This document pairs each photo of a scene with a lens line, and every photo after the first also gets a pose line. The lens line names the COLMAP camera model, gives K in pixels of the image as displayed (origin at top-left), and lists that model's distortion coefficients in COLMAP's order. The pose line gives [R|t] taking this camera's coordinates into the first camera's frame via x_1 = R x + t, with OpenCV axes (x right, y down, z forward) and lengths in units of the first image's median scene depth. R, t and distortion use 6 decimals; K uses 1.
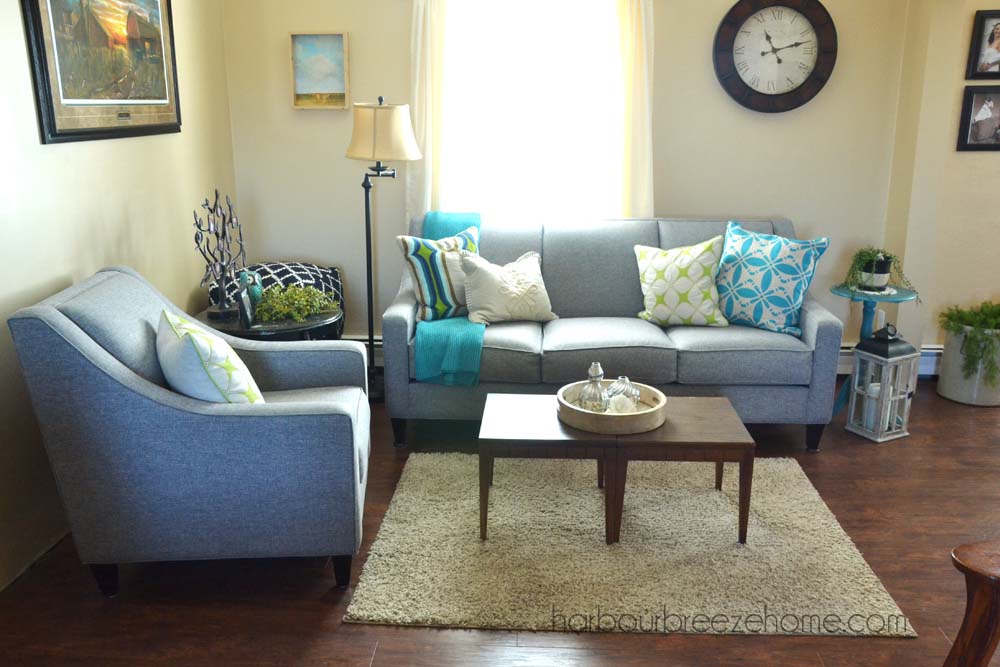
lens RADIAL K [[797.4, 0, 500.8], [0, 797.4, 335.5], [0, 0, 1]] dist [-0.127749, 0.051118]
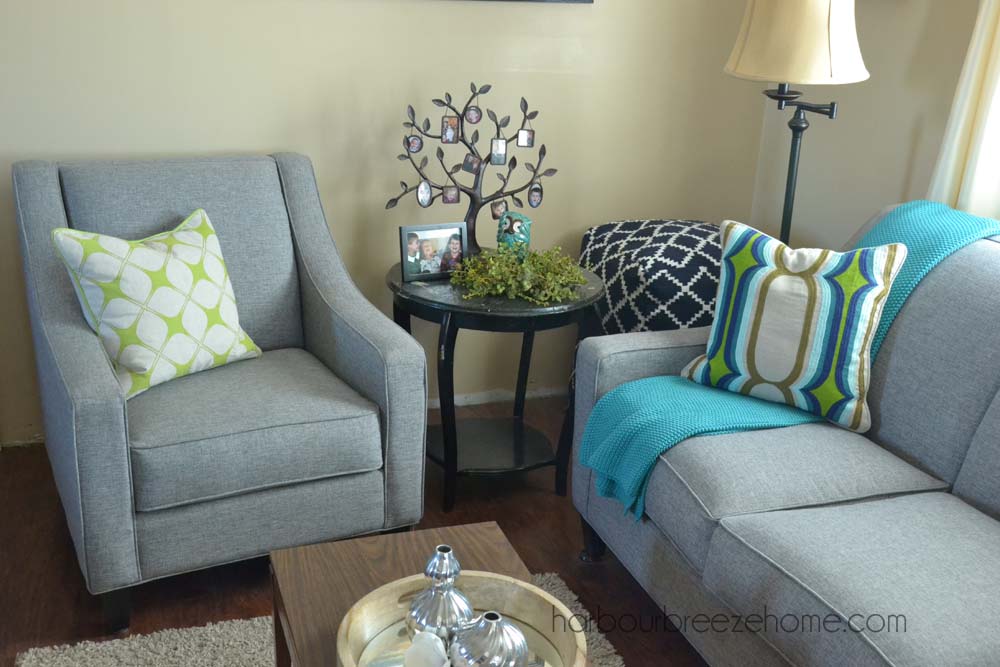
lens RADIAL K [[1062.9, 0, 502.9], [0, 1062.9, 333.1], [0, 0, 1]] dist [0.001877, 0.000000]
pose [[0.372346, 0.313149, -0.873668, 0.477269], [-0.293925, 0.932690, 0.209038, -0.161075], [0.880322, 0.178959, 0.439326, 0.559419]]
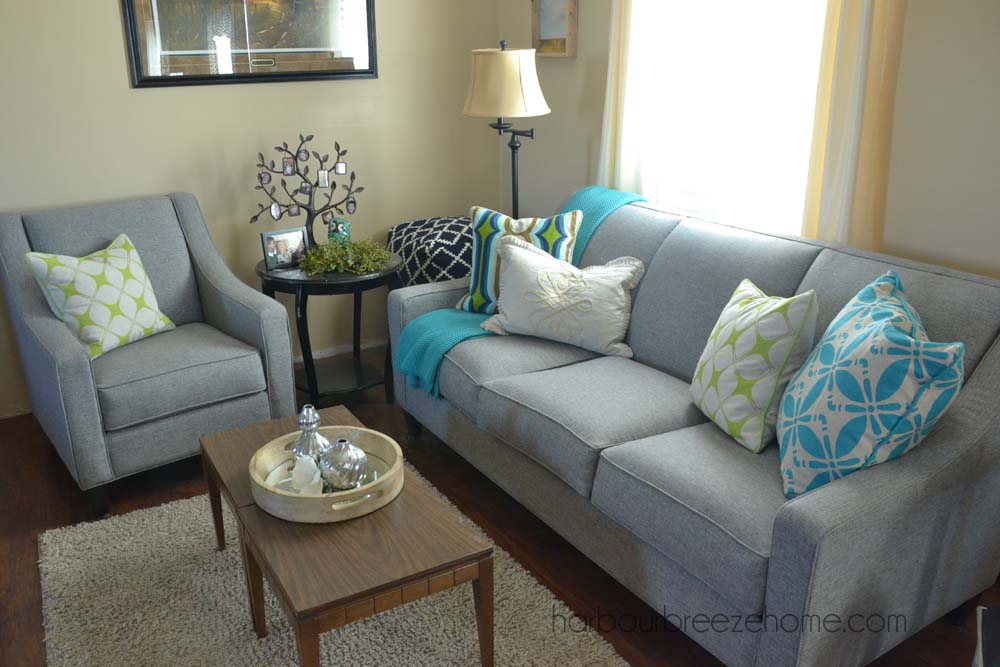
lens RADIAL K [[797.4, 0, 501.3], [0, 797.4, 332.0], [0, 0, 1]] dist [-0.127749, 0.051118]
pose [[0.560132, 0.262209, -0.785811, 0.594250], [-0.221716, 0.961430, 0.162768, -0.141808], [0.798182, 0.083055, 0.596664, 0.527423]]
